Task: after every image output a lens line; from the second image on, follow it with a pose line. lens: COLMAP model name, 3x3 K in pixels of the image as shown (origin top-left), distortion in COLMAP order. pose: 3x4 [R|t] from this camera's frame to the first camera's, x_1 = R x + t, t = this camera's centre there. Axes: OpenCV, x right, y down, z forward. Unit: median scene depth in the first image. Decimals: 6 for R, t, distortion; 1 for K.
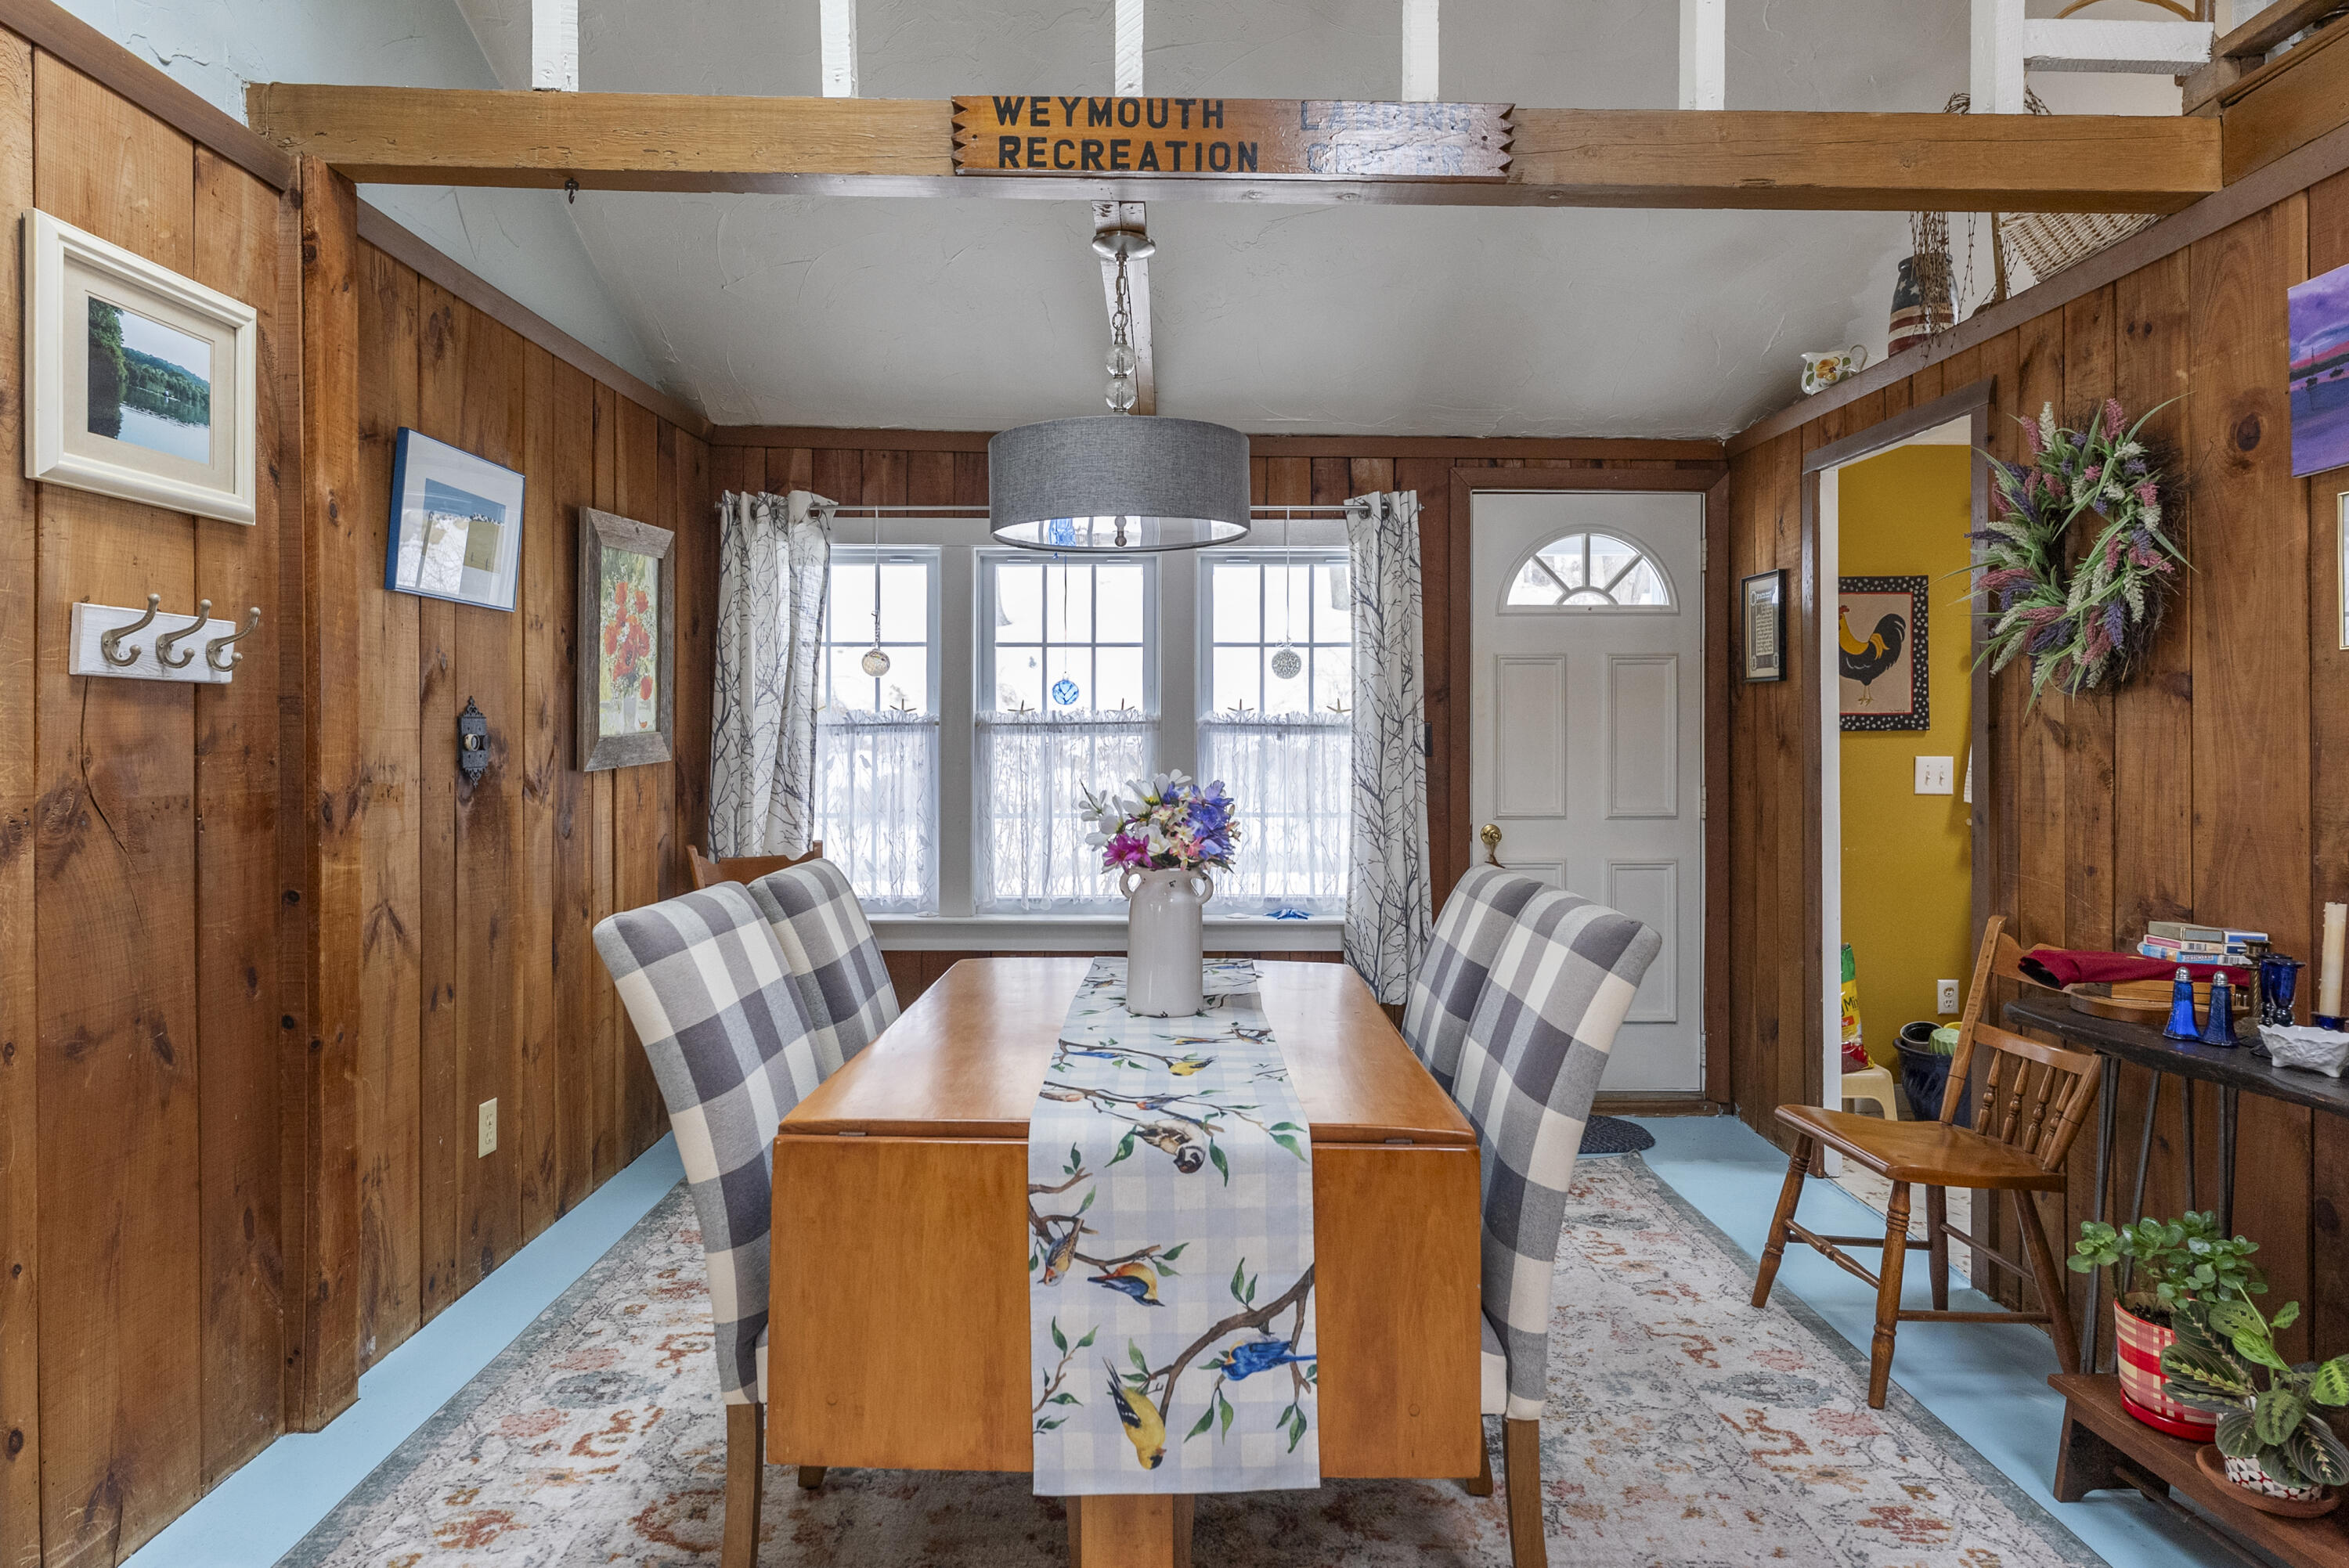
lens RADIAL K [[1388.7, 0, 1138.0], [0, 1388.7, 742.7], [0, 0, 1]] dist [0.004545, 0.000153]
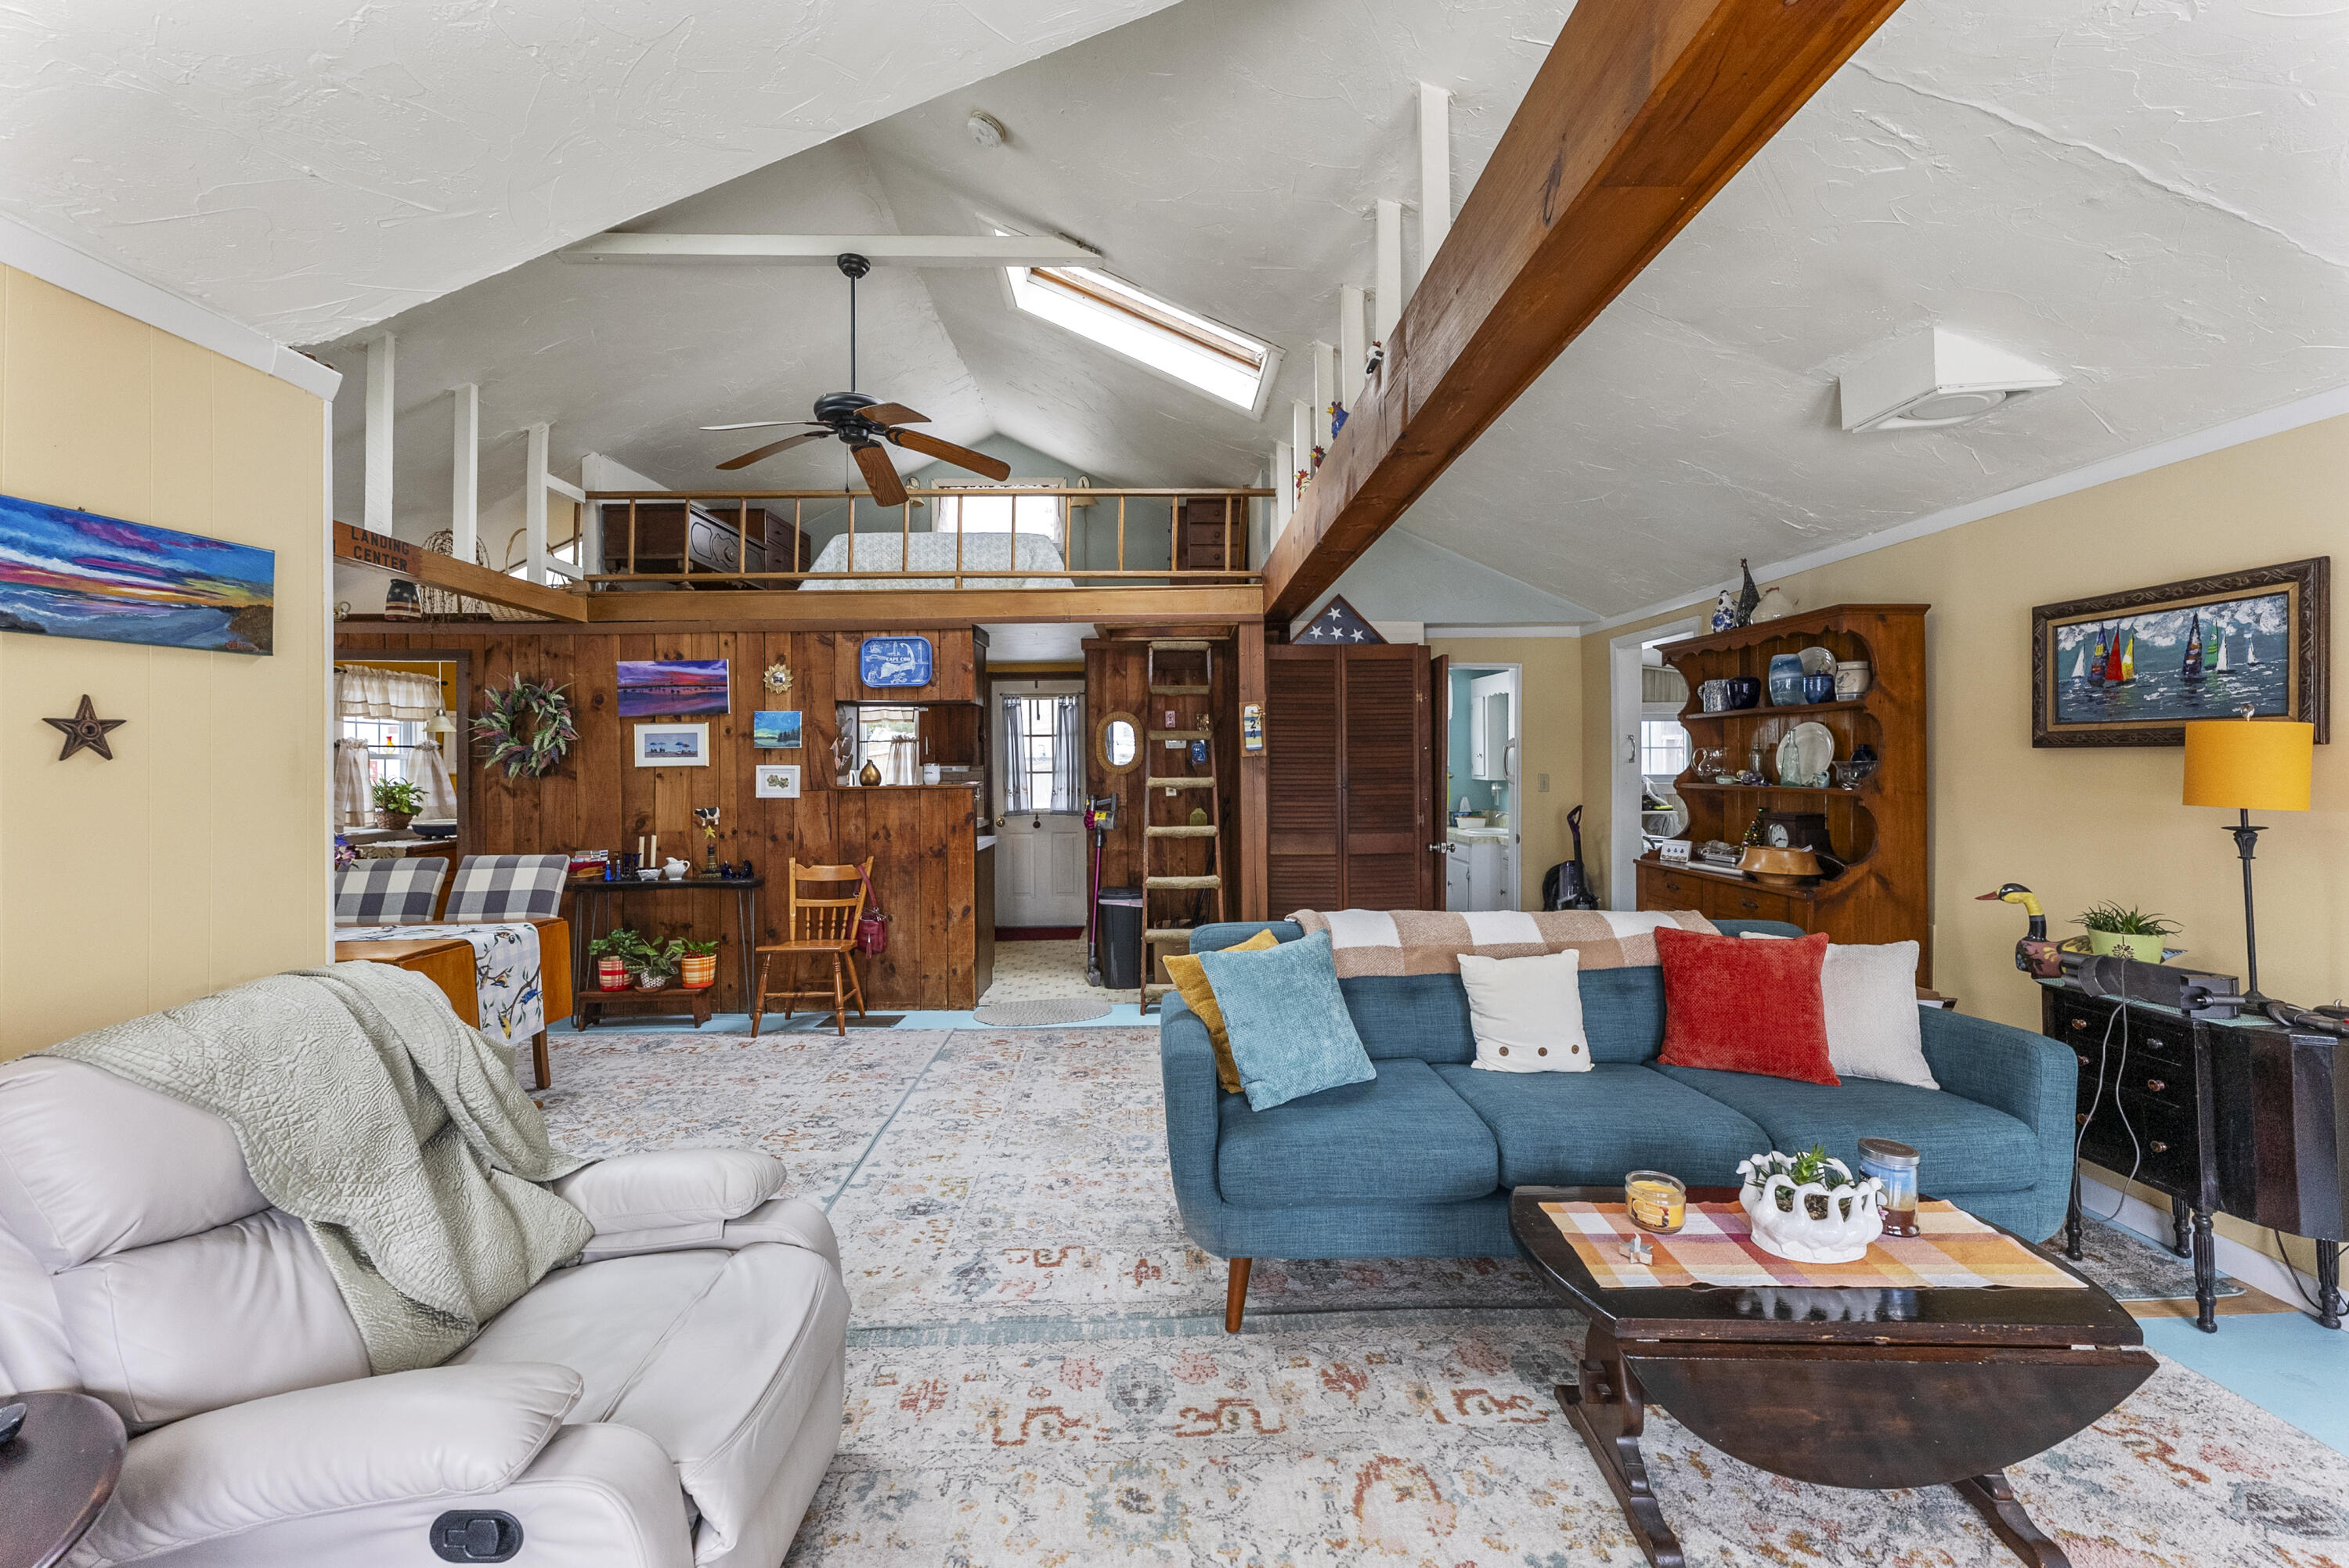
lens RADIAL K [[952.4, 0, 1205.3], [0, 952.4, 743.5], [0, 0, 1]] dist [-0.000770, 0.000109]
pose [[-0.045732, 0.018369, 0.998785, -1.524520], [0.012612, 0.999762, -0.017810, -0.060152], [-0.998874, 0.011782, -0.045952, -0.330712]]
